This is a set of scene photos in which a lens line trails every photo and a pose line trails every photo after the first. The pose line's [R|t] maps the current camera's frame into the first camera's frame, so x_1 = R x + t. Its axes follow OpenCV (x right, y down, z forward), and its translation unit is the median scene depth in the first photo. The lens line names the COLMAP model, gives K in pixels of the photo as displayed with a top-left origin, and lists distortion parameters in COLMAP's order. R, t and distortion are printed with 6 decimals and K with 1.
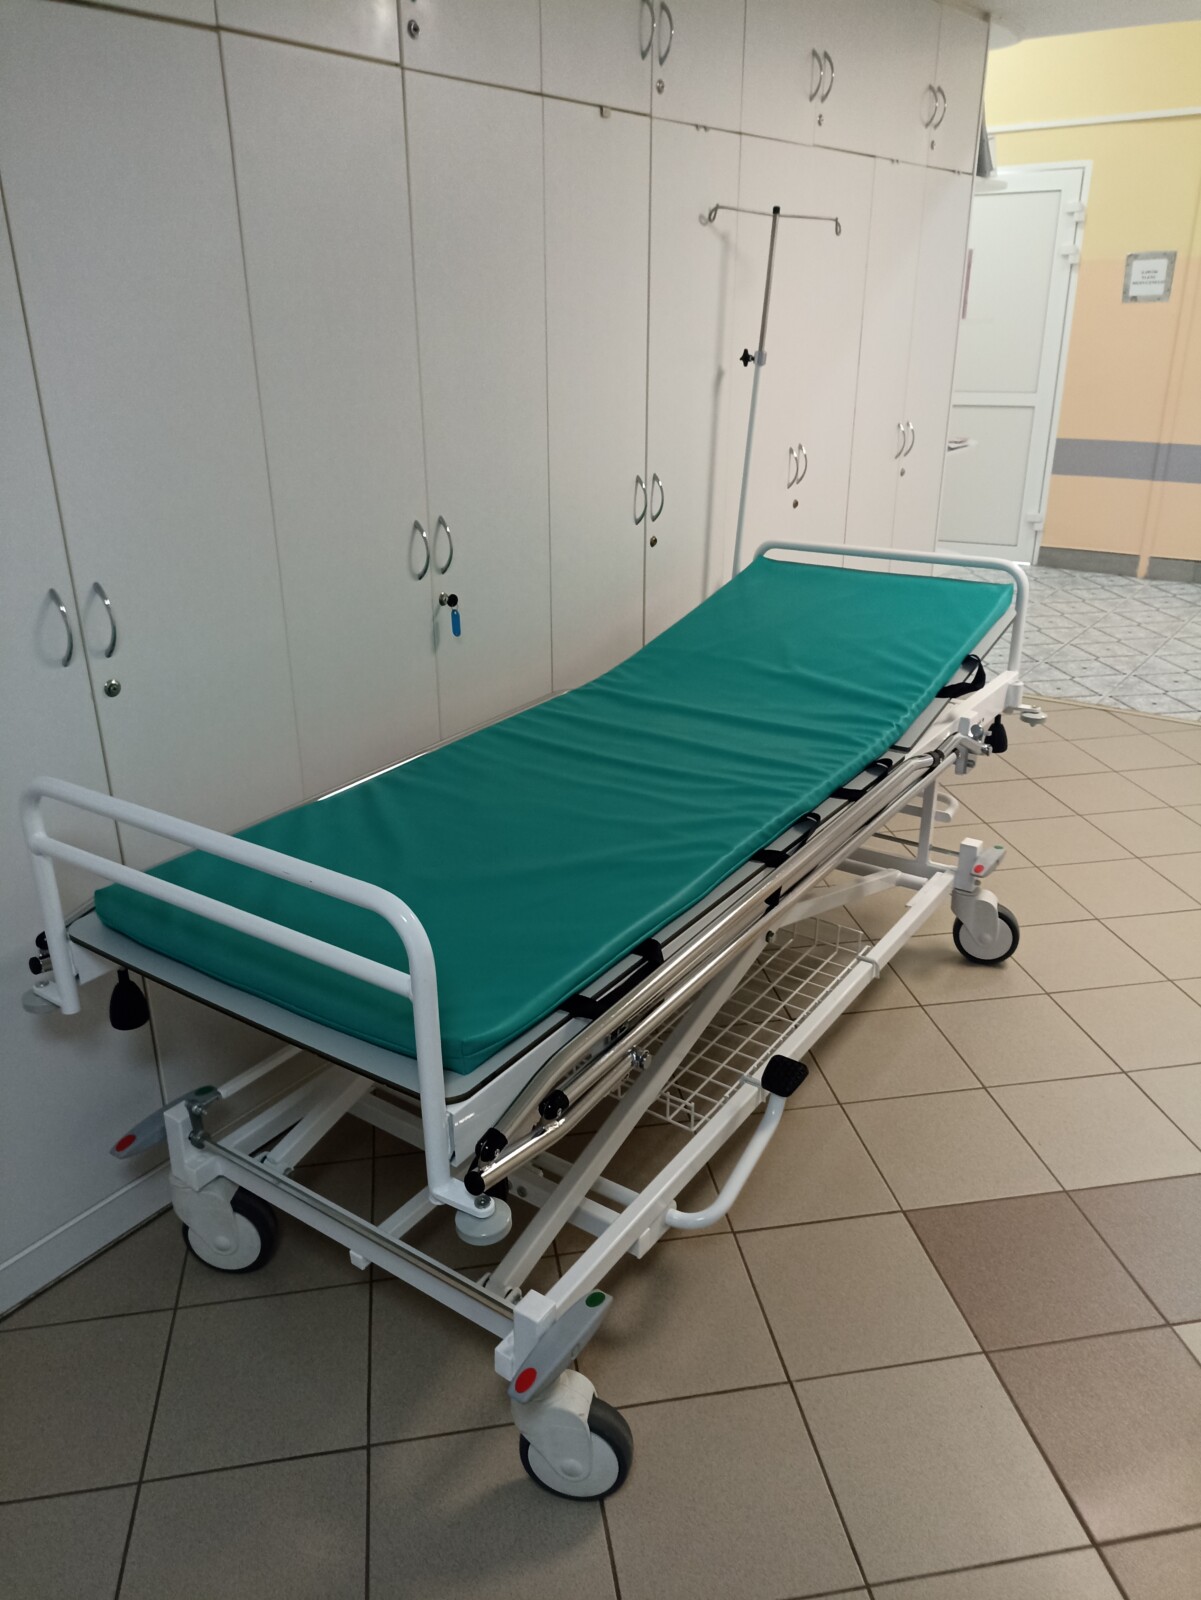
lens RADIAL K [[1174.3, 0, 600.5], [0, 1174.3, 800.0], [0, 0, 1]] dist [0.094199, -0.168364]
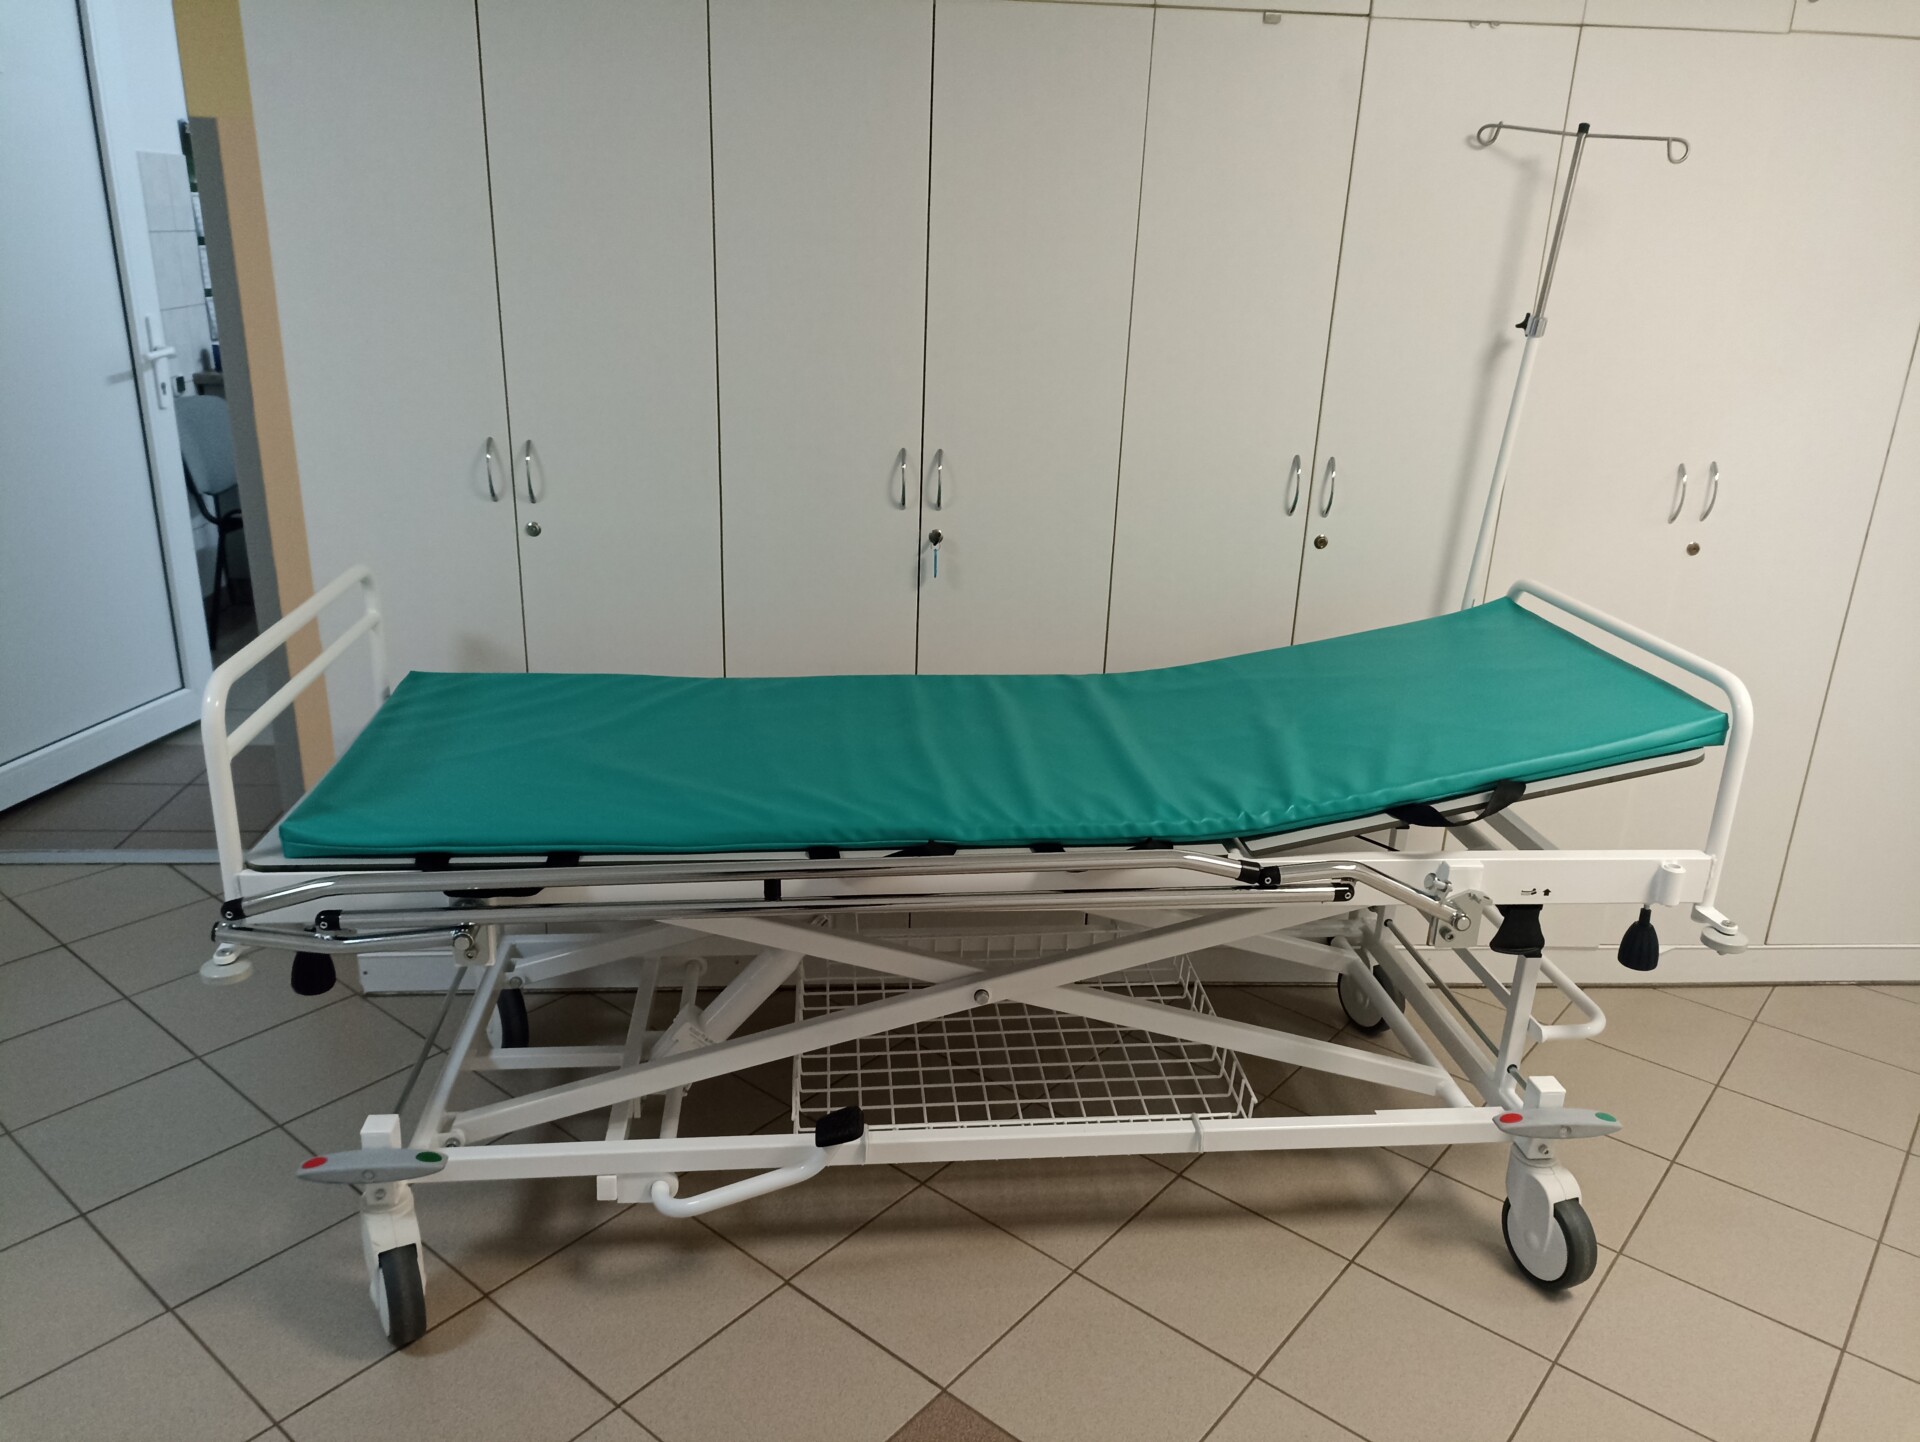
lens RADIAL K [[1409.1, 0, 952.3], [0, 1409.1, 721.3], [0, 0, 1]] dist [0.094199, -0.168364]
pose [[0.642899, 0.280800, -0.712624, 0.614529], [-0.327974, 0.941691, 0.075176, -0.103225], [0.692180, 0.185392, 0.697507, 0.212088]]
